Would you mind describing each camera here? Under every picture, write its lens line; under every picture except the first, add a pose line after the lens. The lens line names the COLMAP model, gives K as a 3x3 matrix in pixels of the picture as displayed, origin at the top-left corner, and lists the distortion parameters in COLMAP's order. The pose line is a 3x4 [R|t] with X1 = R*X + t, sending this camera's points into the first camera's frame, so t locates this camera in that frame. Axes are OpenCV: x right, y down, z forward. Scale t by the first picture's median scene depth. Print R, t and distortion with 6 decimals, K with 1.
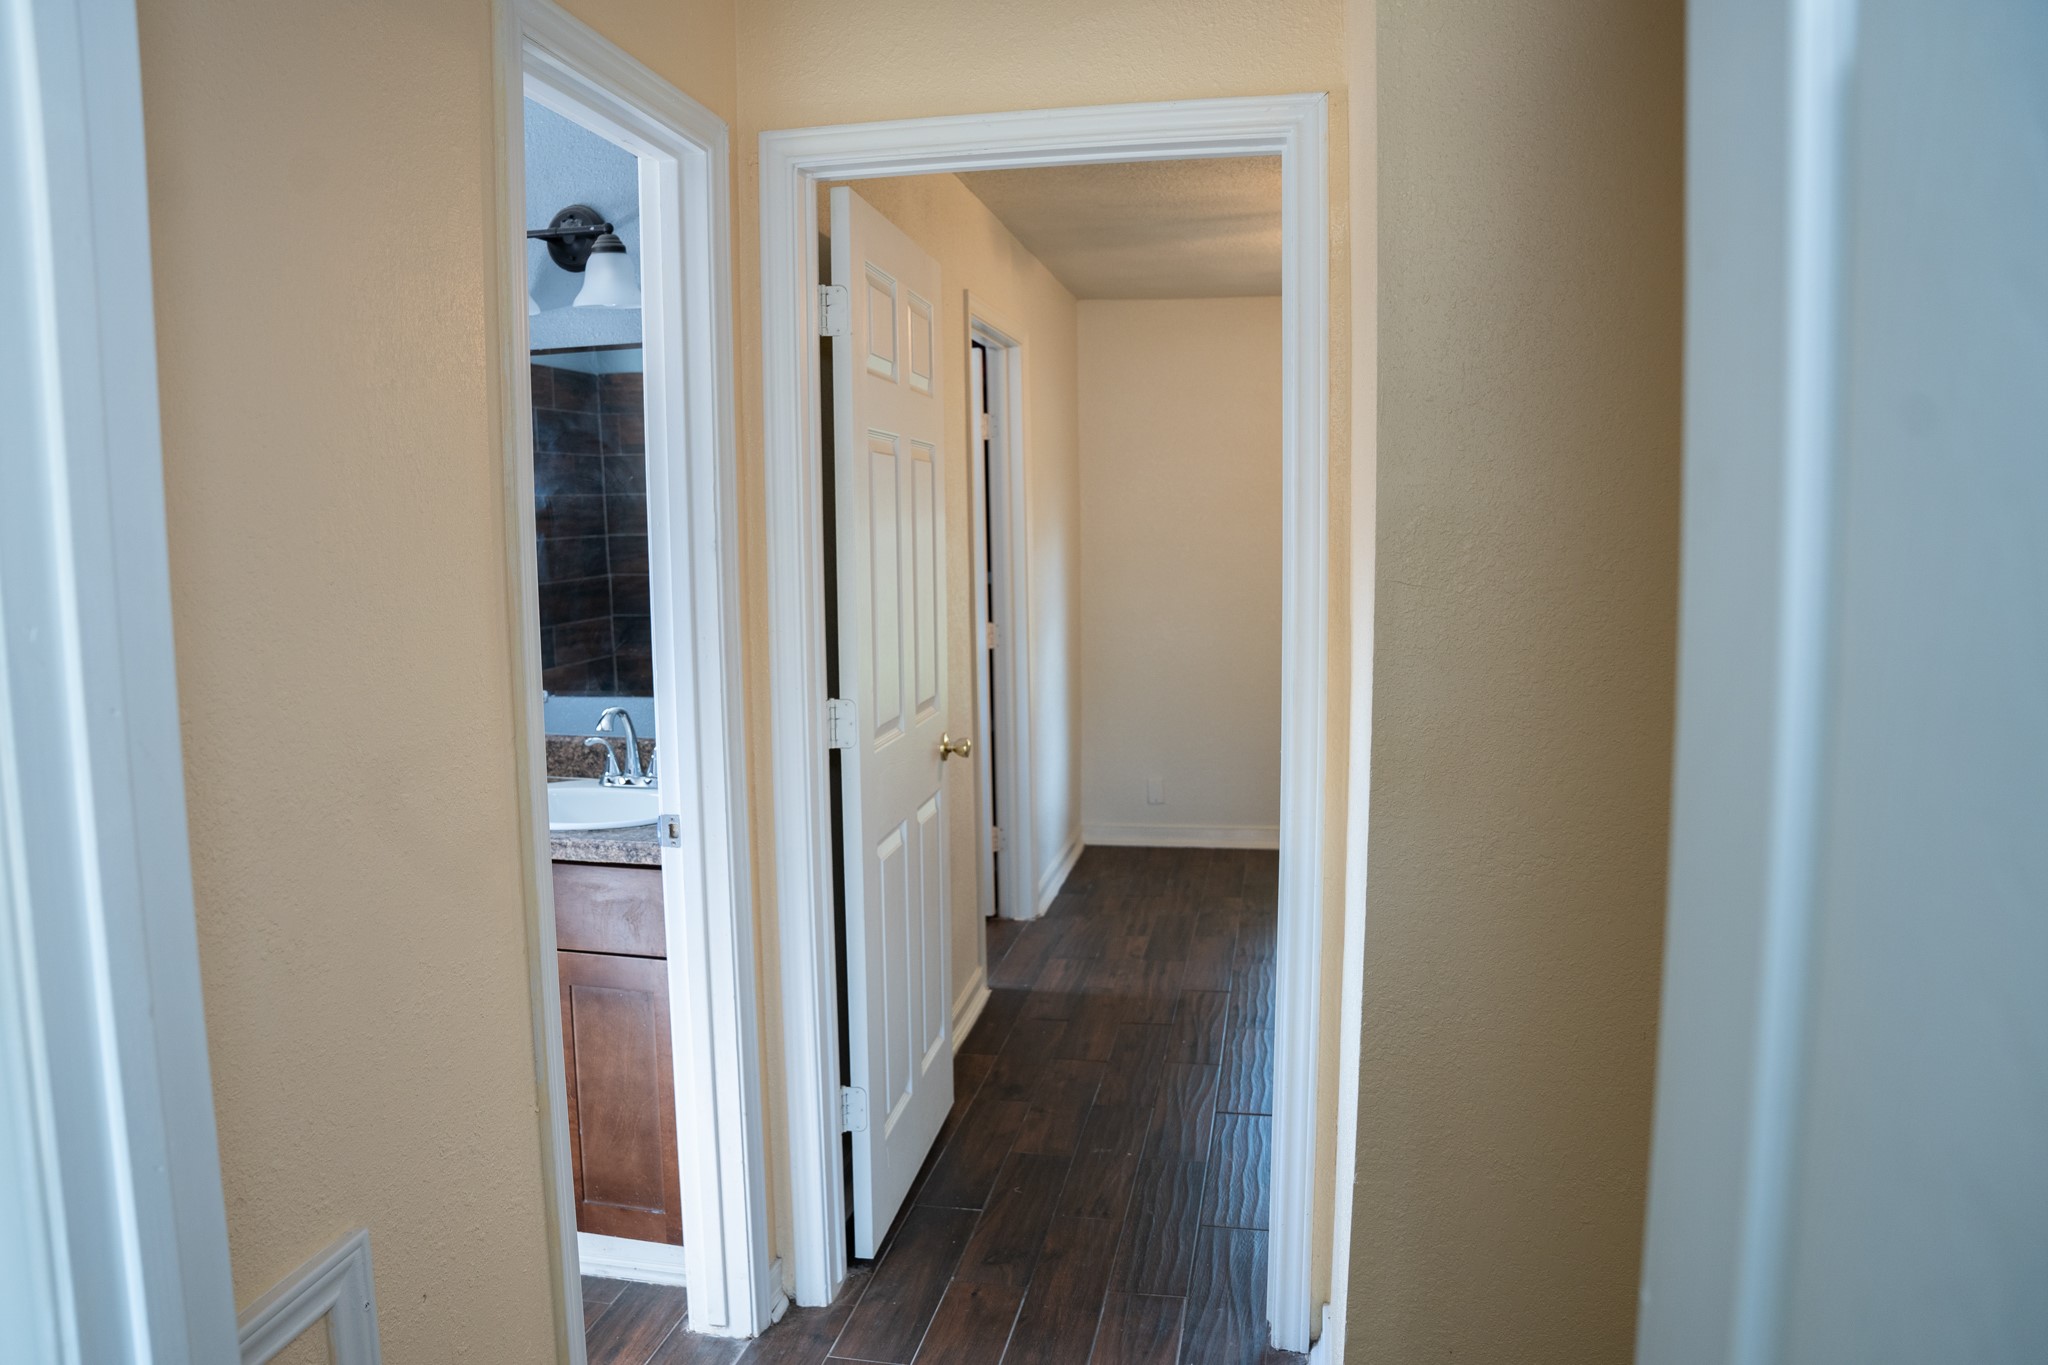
lens RADIAL K [[1431.7, 0, 1015.1], [0, 1431.7, 692.4], [0, 0, 1]] dist [-0.176377, 0.129813]
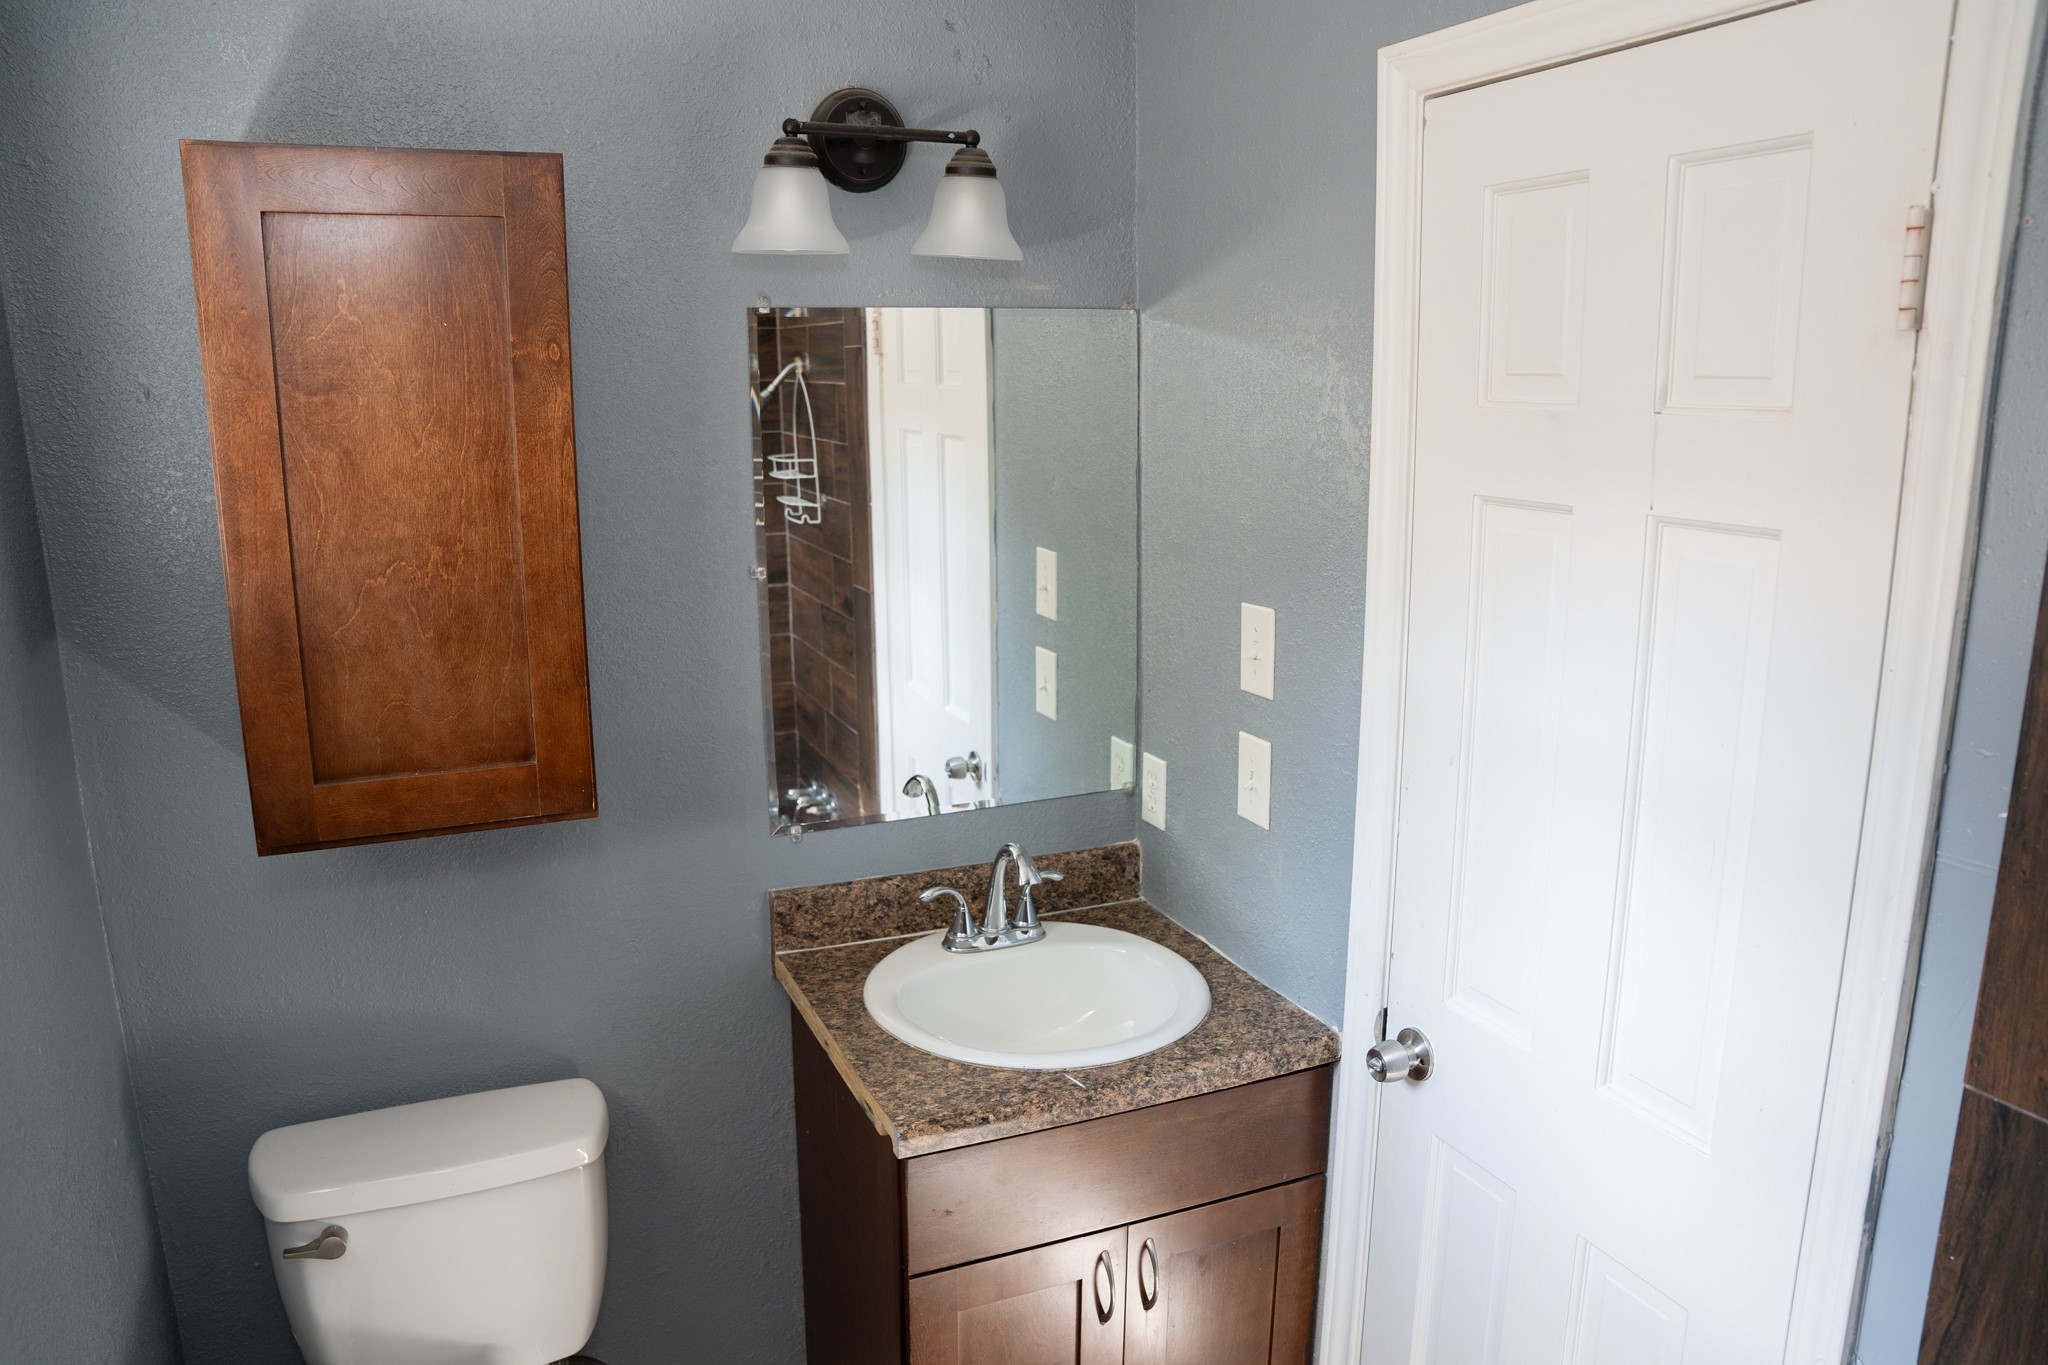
lens RADIAL K [[1431.7, 0, 1015.1], [0, 1431.7, 692.4], [0, 0, 1]] dist [-0.176377, 0.129813]
pose [[0.838024, -0.120278, 0.532211, -0.630657], [0.068504, 0.990876, 0.116068, -0.142391], [-0.541316, -0.060809, 0.838618, 0.398174]]
